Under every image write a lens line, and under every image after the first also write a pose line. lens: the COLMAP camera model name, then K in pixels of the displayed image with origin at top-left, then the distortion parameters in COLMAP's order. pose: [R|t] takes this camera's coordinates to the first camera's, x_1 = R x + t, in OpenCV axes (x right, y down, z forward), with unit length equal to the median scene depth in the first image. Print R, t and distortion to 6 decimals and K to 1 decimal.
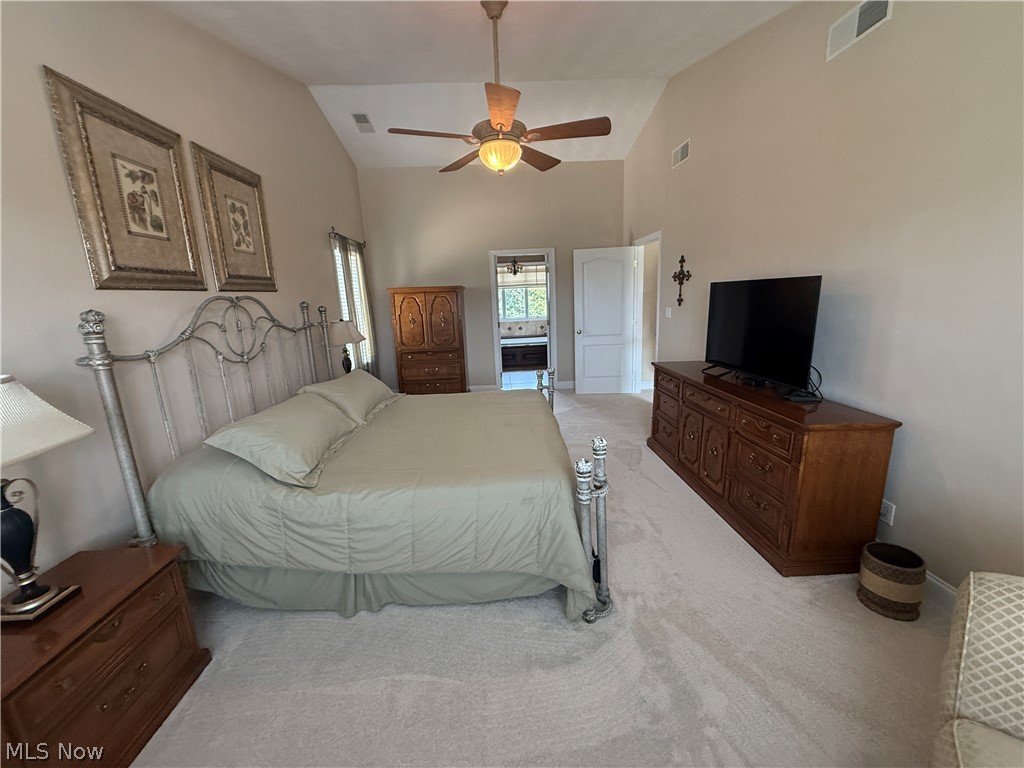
lens RADIAL K [[406.1, 0, 508.5], [0, 406.1, 384.1], [0, 0, 1]] dist [0.000212, 0.000116]
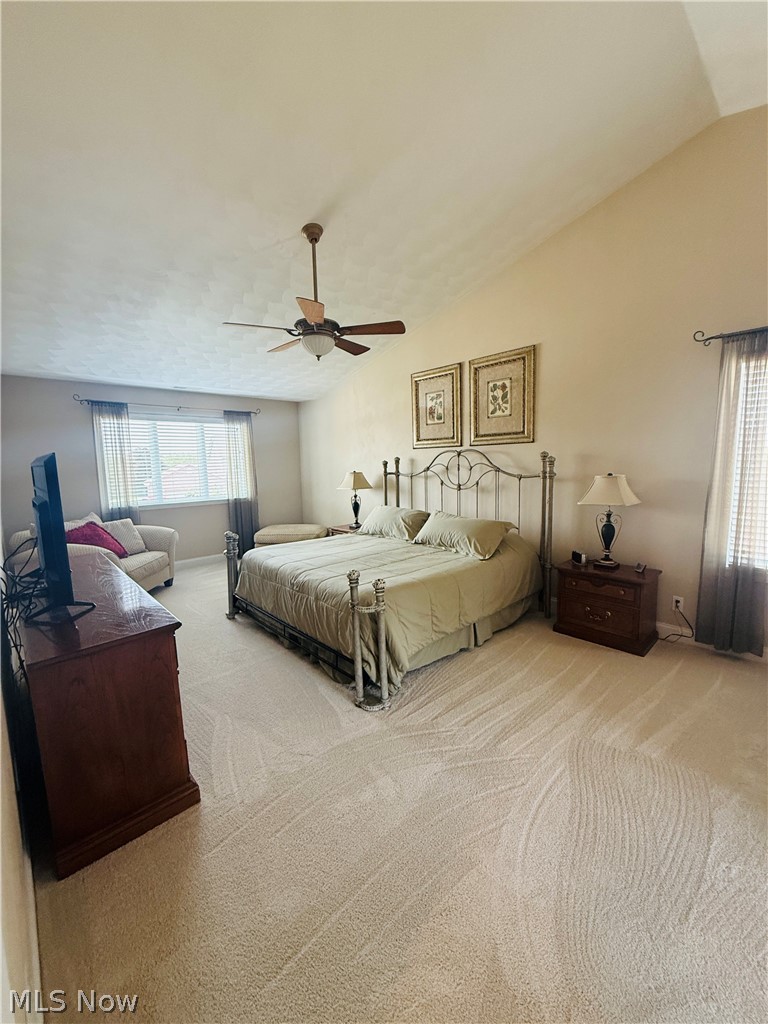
lens RADIAL K [[406.1, 0, 384.0], [0, 406.1, 512.0], [0, 0, 1]] dist [0.000212, 0.000116]
pose [[-0.751703, 0.143657, -0.643666, 0.663082], [-0.084815, 0.946825, 0.310369, -0.467086], [0.654025, 0.287898, -0.699546, 2.043191]]
